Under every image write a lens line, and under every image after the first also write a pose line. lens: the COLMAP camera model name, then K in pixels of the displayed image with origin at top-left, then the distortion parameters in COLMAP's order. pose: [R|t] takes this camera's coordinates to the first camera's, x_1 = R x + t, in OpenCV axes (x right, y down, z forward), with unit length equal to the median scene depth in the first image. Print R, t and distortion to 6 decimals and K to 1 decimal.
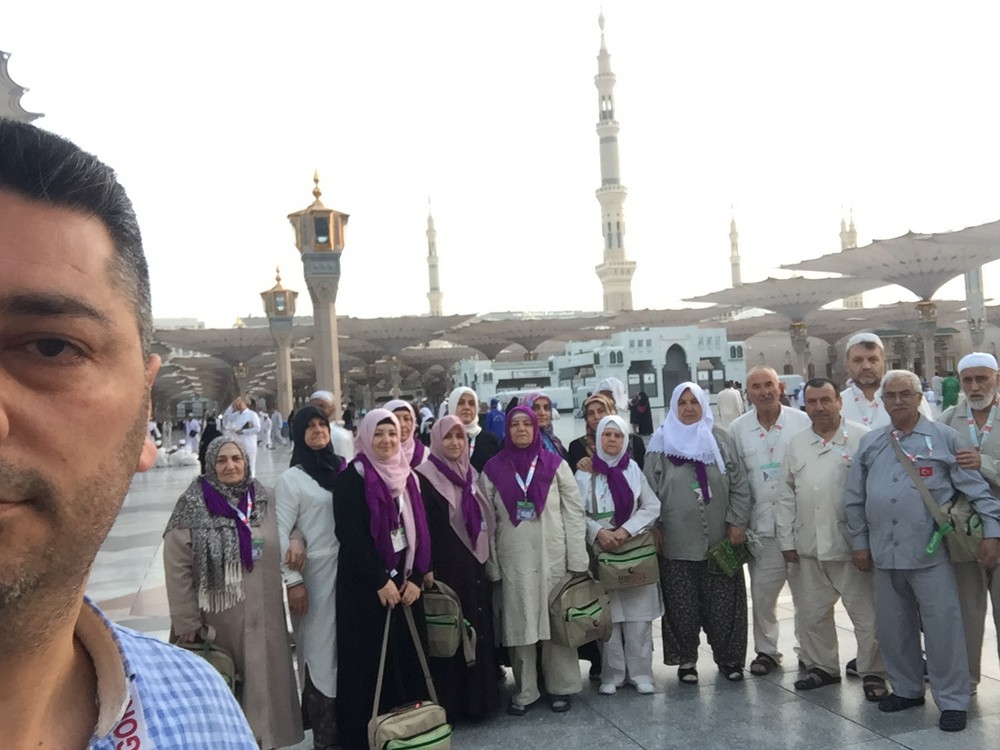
lens RADIAL K [[923.0, 0, 501.3], [0, 923.0, 391.5], [0, 0, 1]] dist [0.102277, -0.251214]
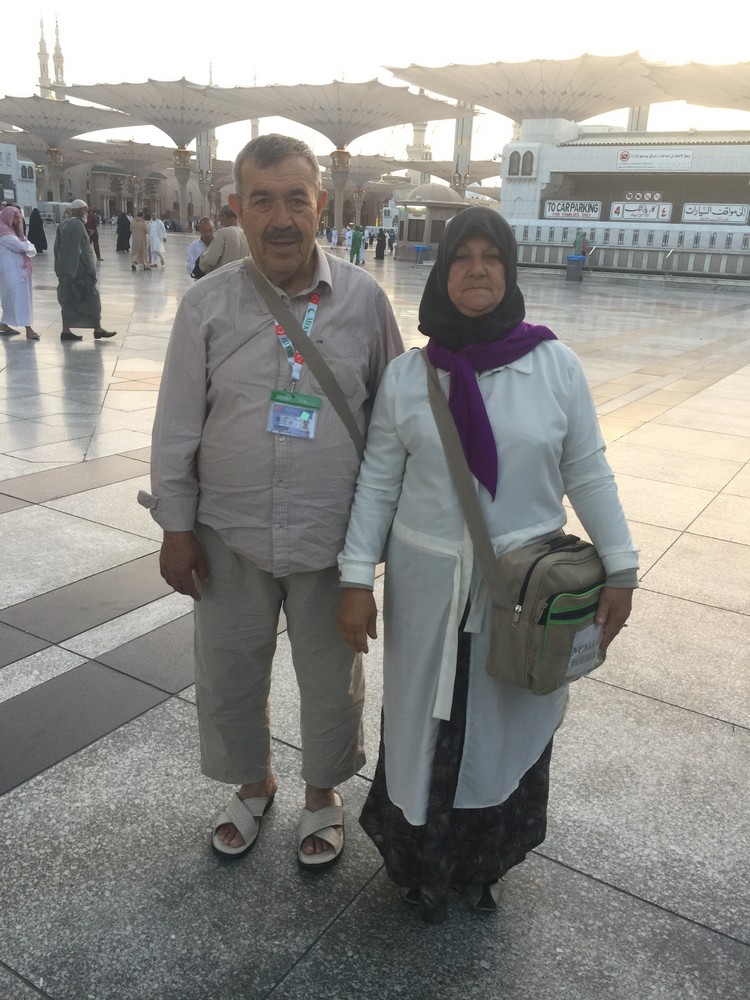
lens RADIAL K [[847.4, 0, 371.9], [0, 847.4, 495.2], [0, 0, 1]] dist [0.096186, -0.136264]
pose [[0.748203, -0.102368, 0.655525, -0.271742], [-0.101333, 0.958802, 0.265389, 0.016888], [-0.655686, -0.264991, 0.707005, 0.018974]]
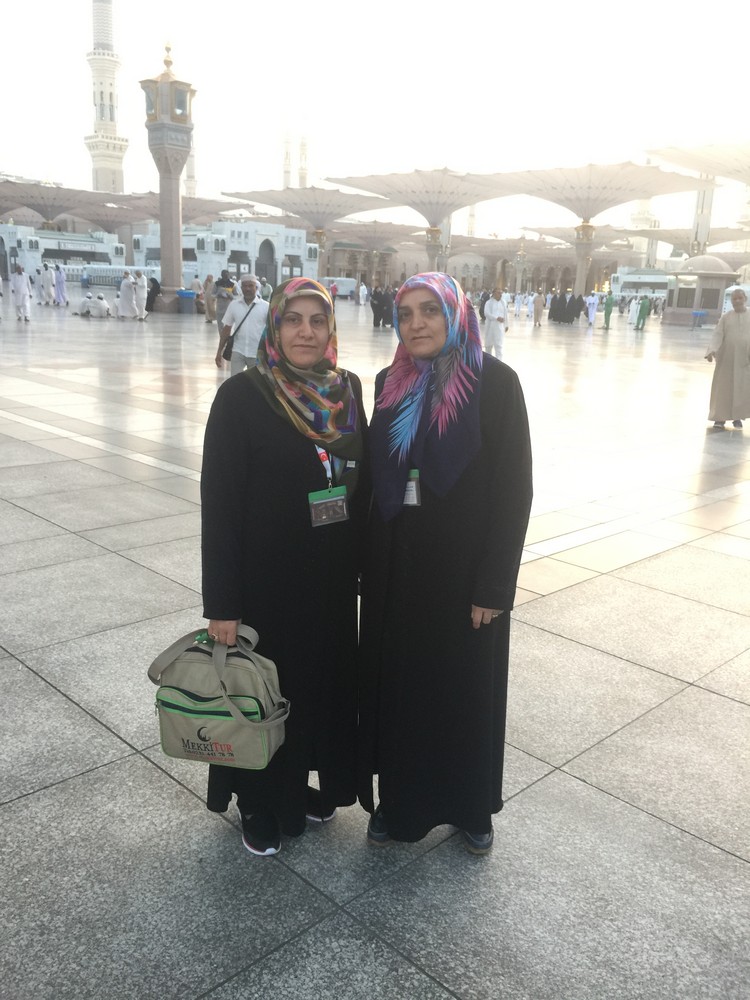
lens RADIAL K [[848.6, 0, 374.1], [0, 848.6, 491.9], [0, 0, 1]] dist [0.097535, -0.140950]
pose [[0.878363, -0.016934, 0.477693, -0.473485], [-0.098057, 0.971734, 0.214751, 0.026369], [-0.467827, -0.235470, 0.851875, -0.052996]]
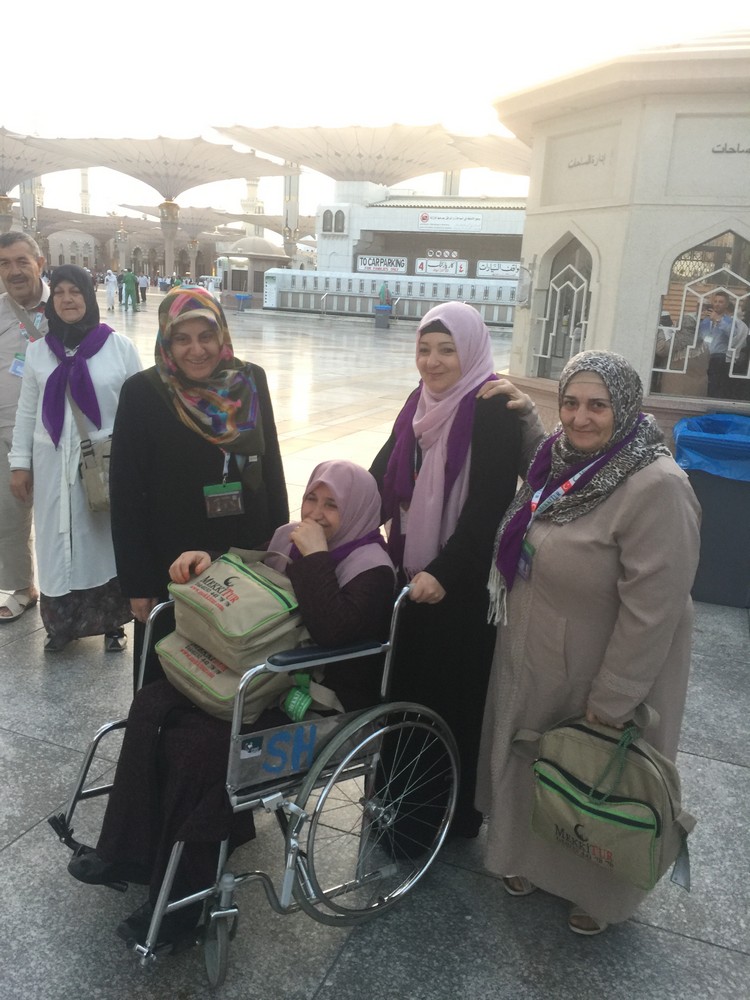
lens RADIAL K [[847.4, 0, 371.9], [0, 847.4, 495.2], [0, 0, 1]] dist [0.096186, -0.136264]
pose [[0.617661, -0.090437, 0.781227, -0.293188], [-0.103094, 0.975483, 0.194434, 0.016266], [-0.779658, -0.200634, 0.593194, -0.040950]]
